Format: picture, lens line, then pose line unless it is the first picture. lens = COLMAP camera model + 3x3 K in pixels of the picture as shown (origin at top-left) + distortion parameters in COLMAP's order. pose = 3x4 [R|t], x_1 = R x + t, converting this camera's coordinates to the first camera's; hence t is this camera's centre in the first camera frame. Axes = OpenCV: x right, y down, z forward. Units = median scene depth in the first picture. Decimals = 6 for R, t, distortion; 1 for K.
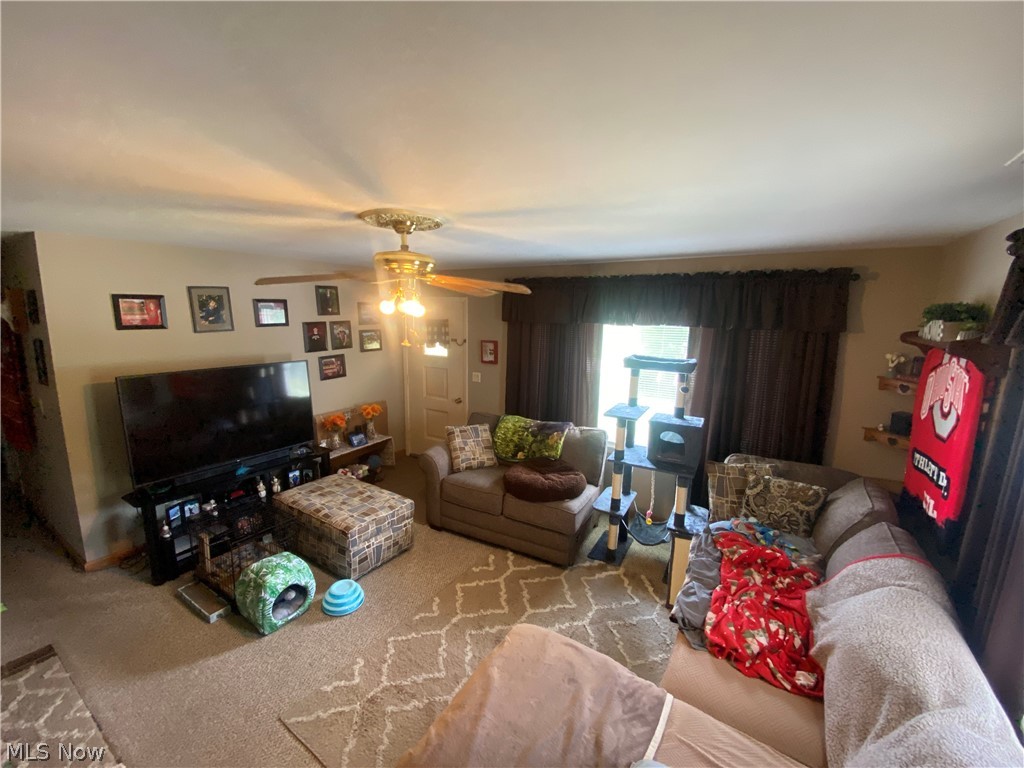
lens RADIAL K [[415.4, 0, 512.0], [0, 415.4, 384.0], [0, 0, 1]] dist [0.018406, -0.019273]
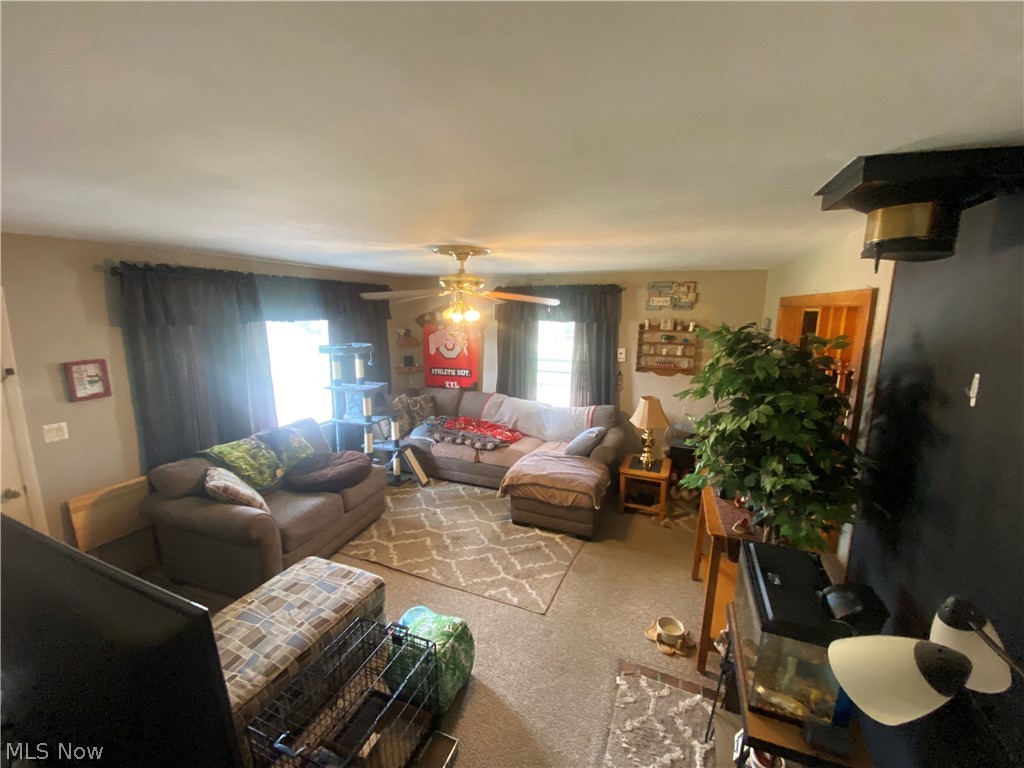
lens RADIAL K [[415.4, 0, 512.0], [0, 415.4, 384.0], [0, 0, 1]] dist [0.018406, -0.019273]
pose [[-0.180758, -0.195530, 0.963896, -1.032354], [0.151350, 0.962836, 0.223697, -0.157667], [-0.971813, 0.186320, -0.144447, 0.691674]]
